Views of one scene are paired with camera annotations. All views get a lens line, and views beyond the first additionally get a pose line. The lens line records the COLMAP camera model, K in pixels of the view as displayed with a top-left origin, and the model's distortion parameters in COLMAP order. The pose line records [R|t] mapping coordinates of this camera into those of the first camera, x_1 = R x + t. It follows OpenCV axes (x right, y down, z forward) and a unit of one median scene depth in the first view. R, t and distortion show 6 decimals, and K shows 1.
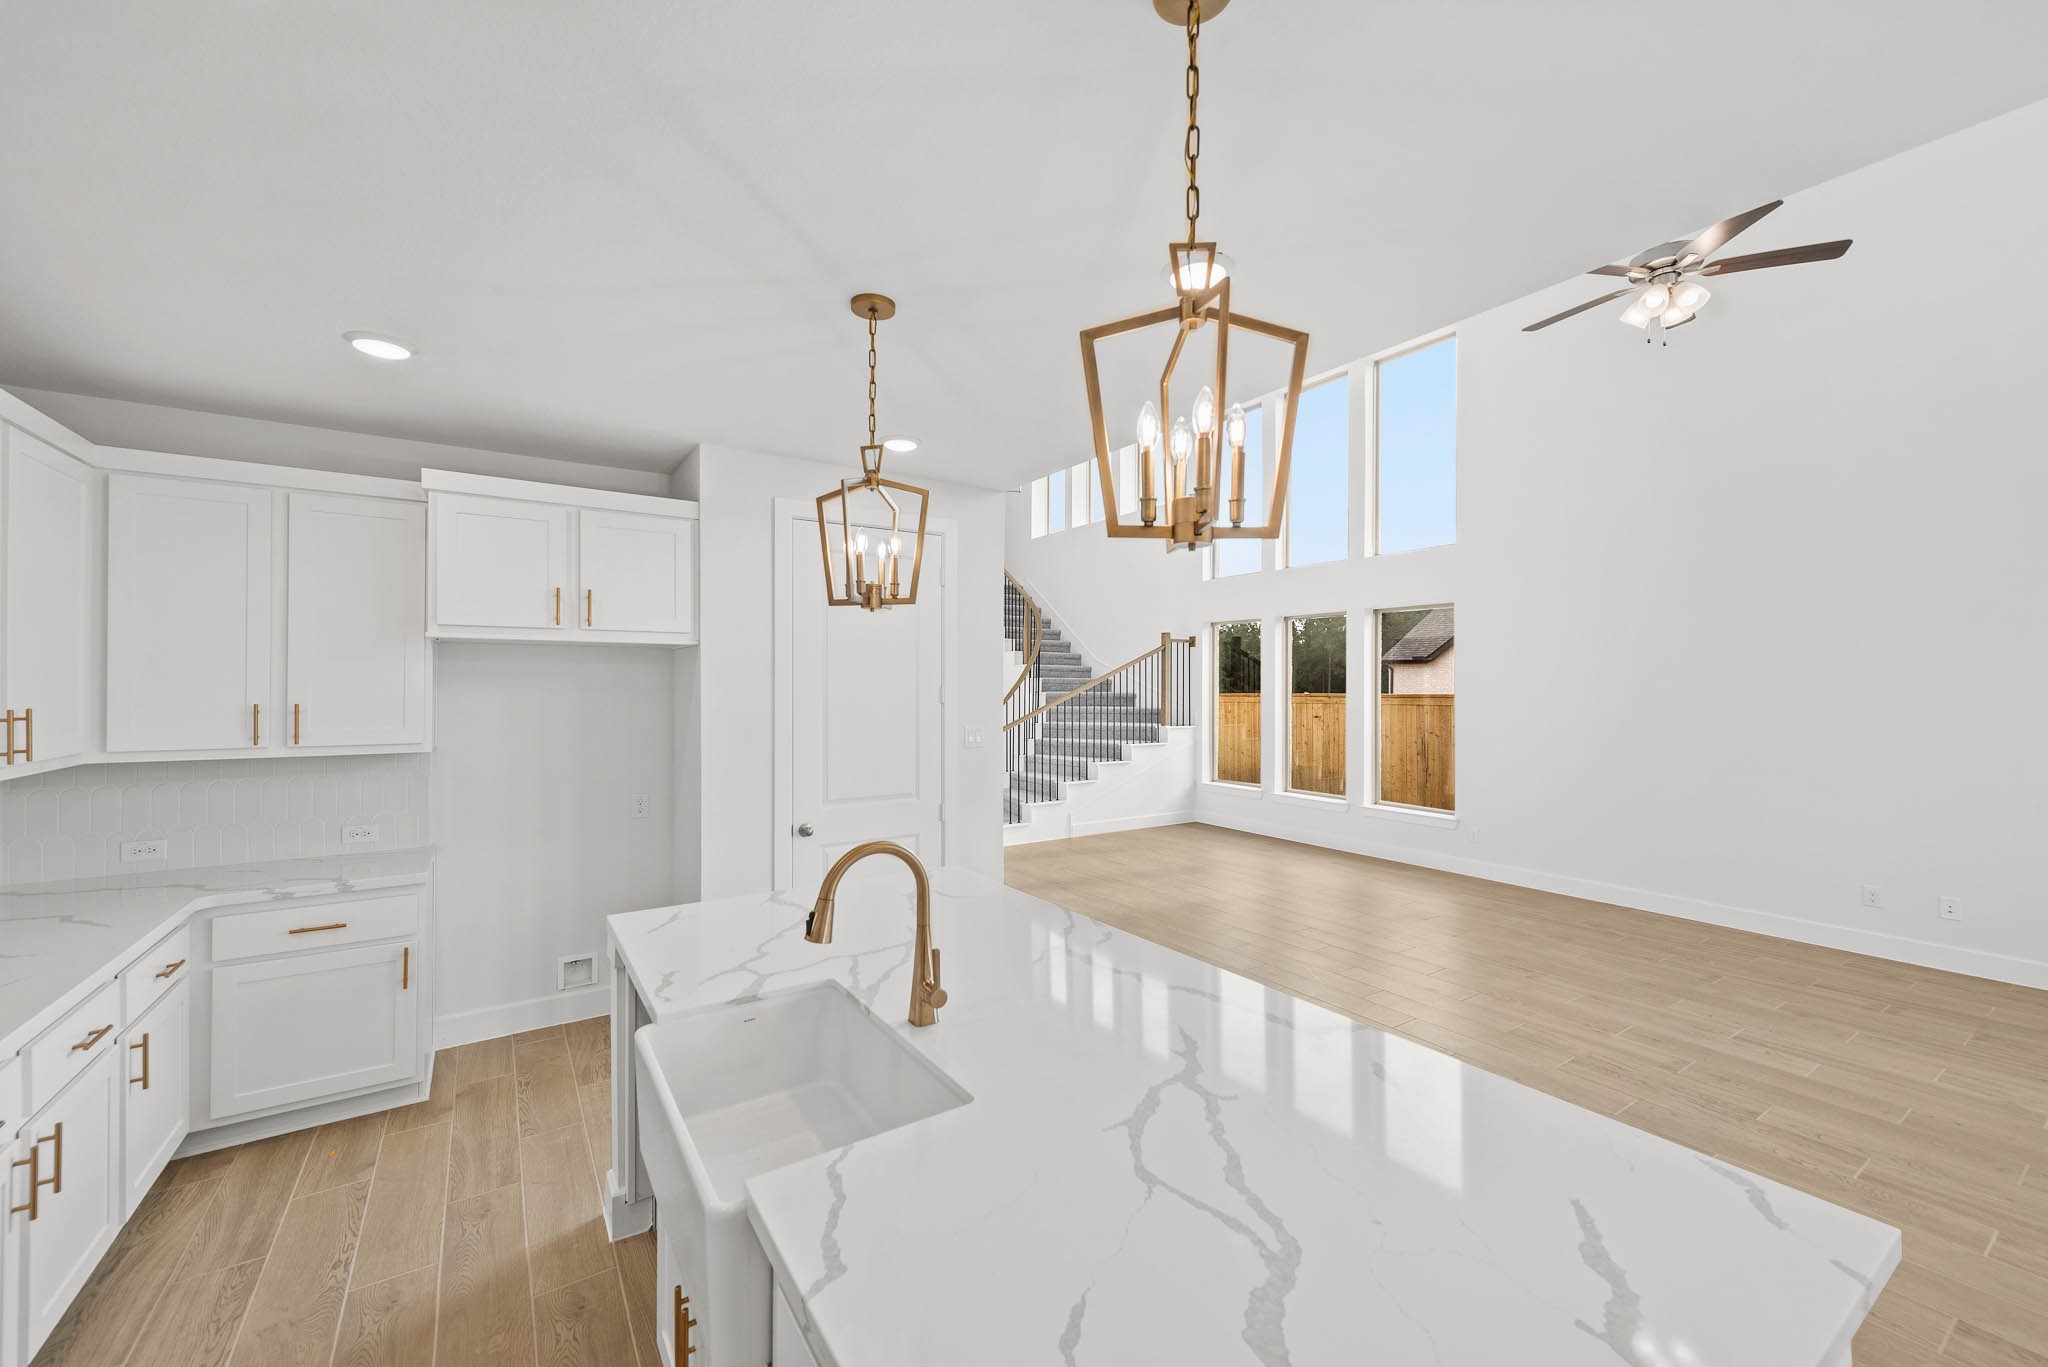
lens RADIAL K [[810.6, 0, 1016.8], [0, 810.6, 672.4], [0, 0, 1]] dist [0.014260, -0.003739]
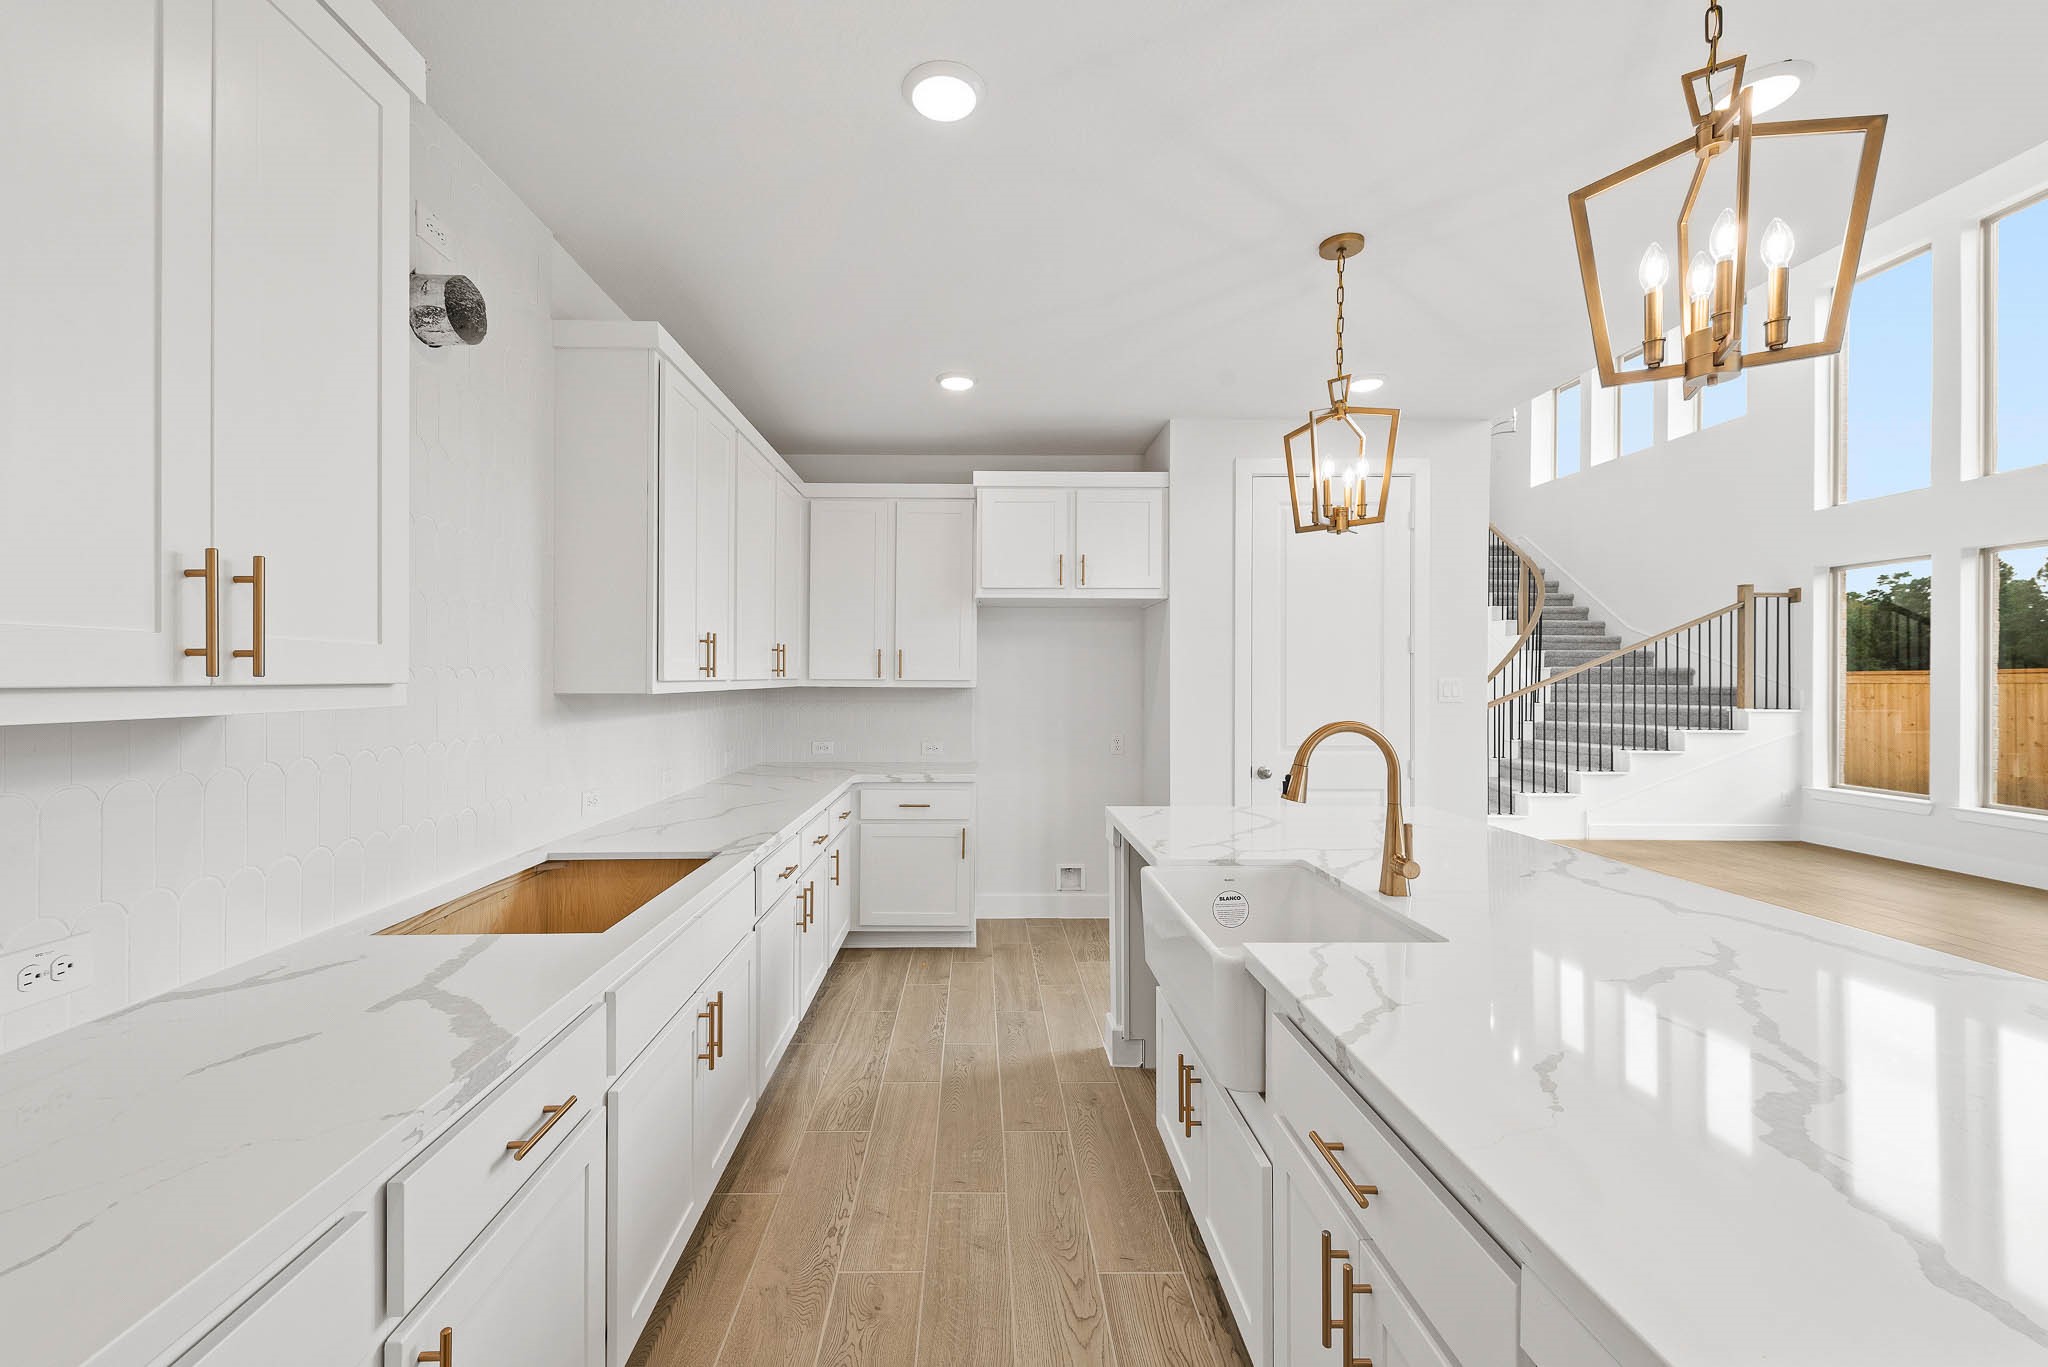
lens RADIAL K [[810.6, 0, 972.4], [0, 810.6, 673.8], [0, 0, 1]] dist [0.014260, -0.003739]
pose [[0.834341, 0.001482, -0.551247, 0.007582], [0.004441, 0.999946, 0.009410, 0.073227], [0.551231, -0.010299, 0.834289, -0.123490]]
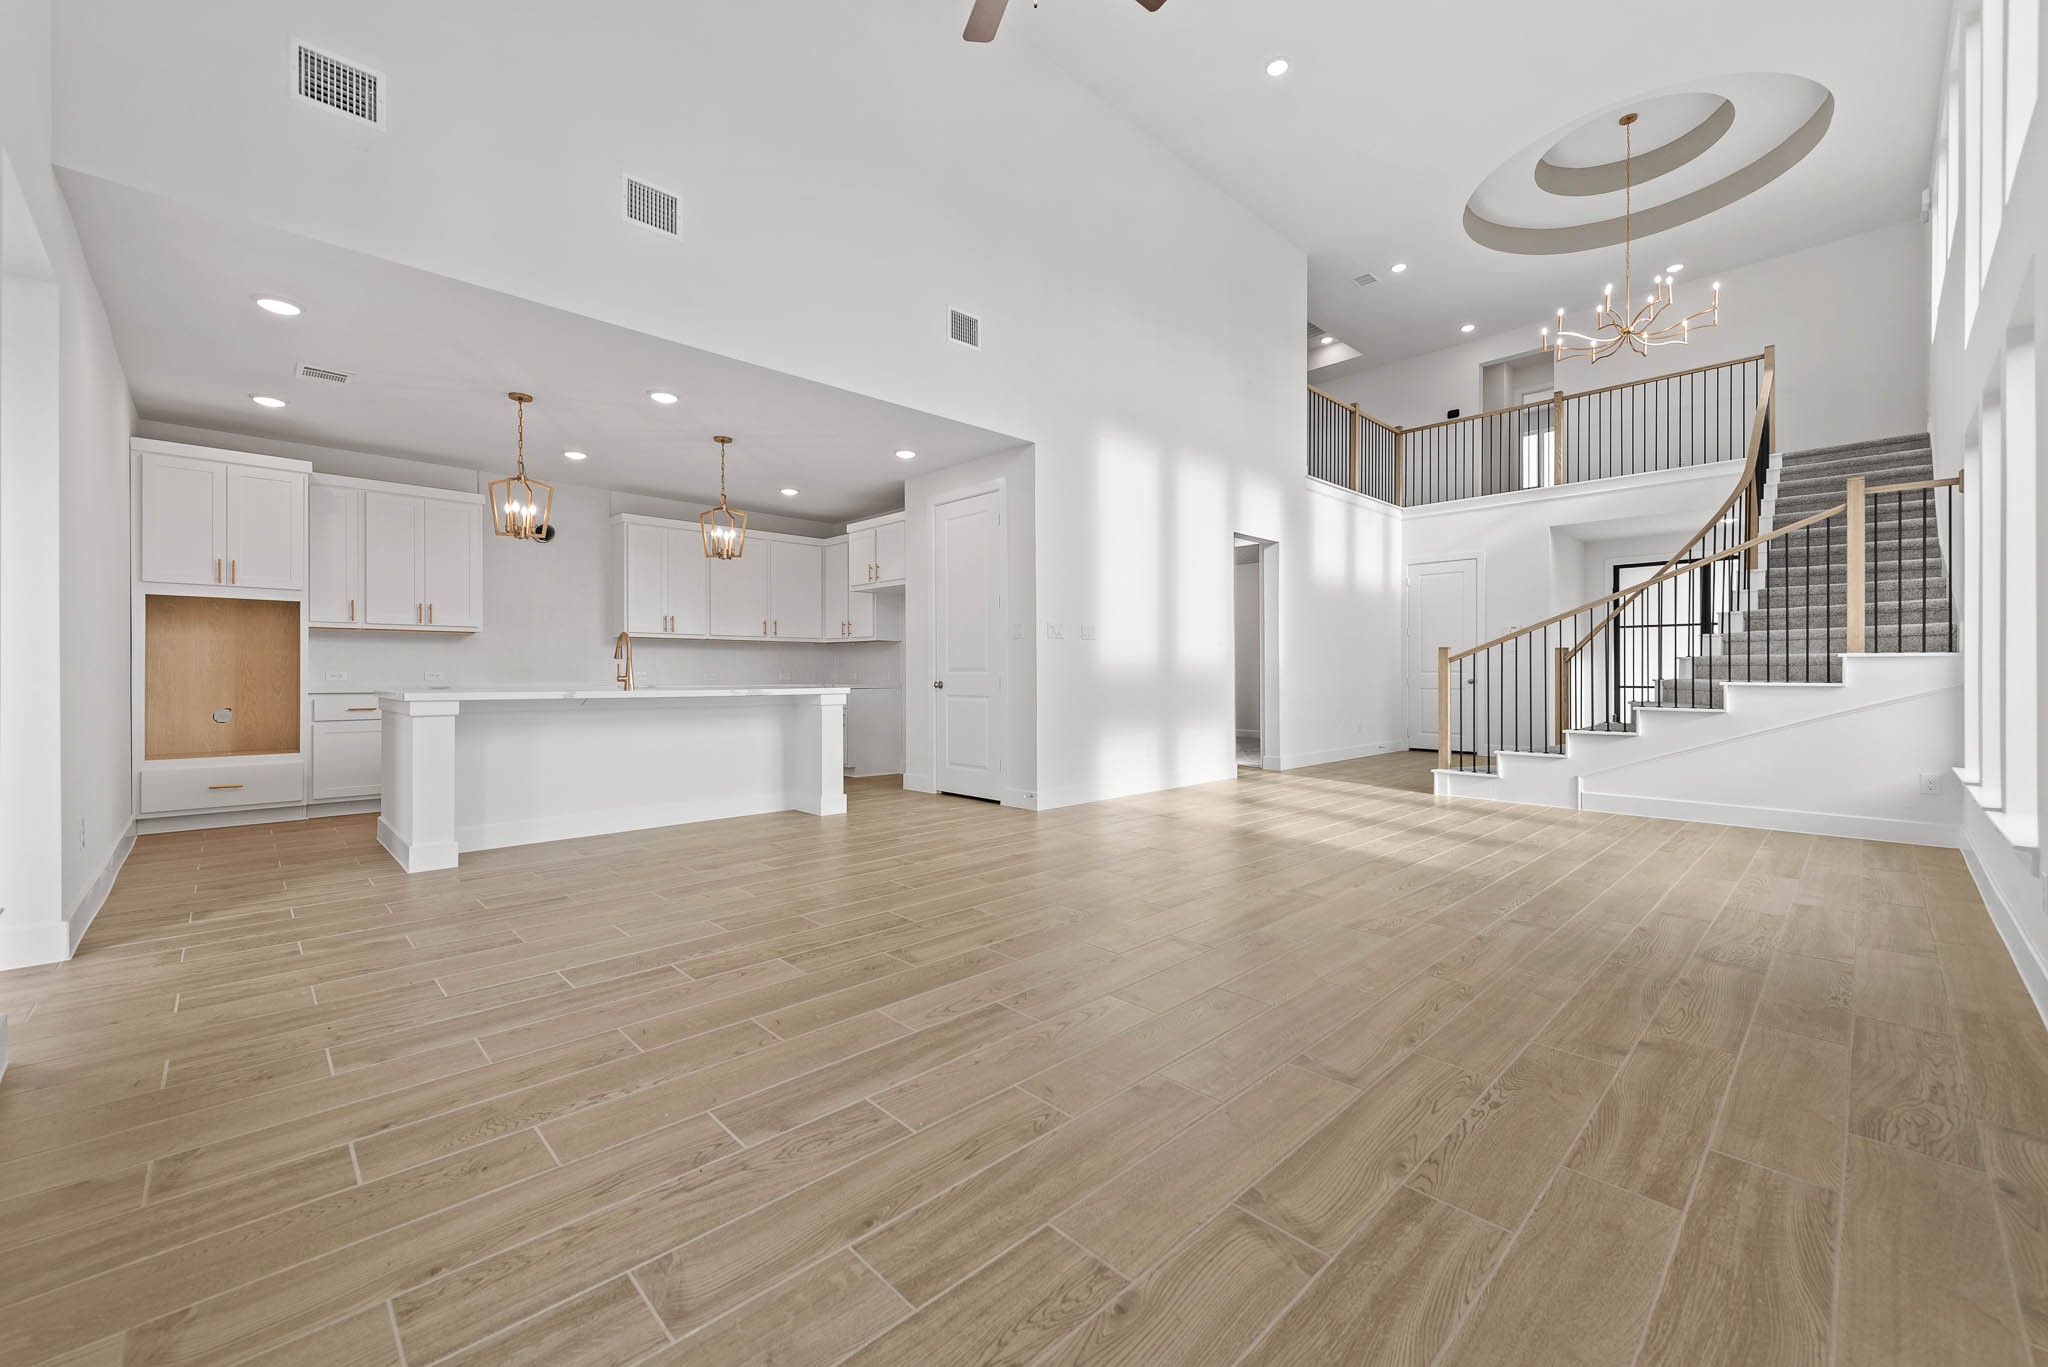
lens RADIAL K [[810.6, 0, 1030.7], [0, 810.6, 686.1], [0, 0, 1]] dist [0.014260, -0.003739]
pose [[0.180680, 0.013498, -0.983449, 2.005447], [0.014427, 0.999762, 0.016373, 0.231890], [0.983436, -0.017147, 0.180442, 1.195642]]
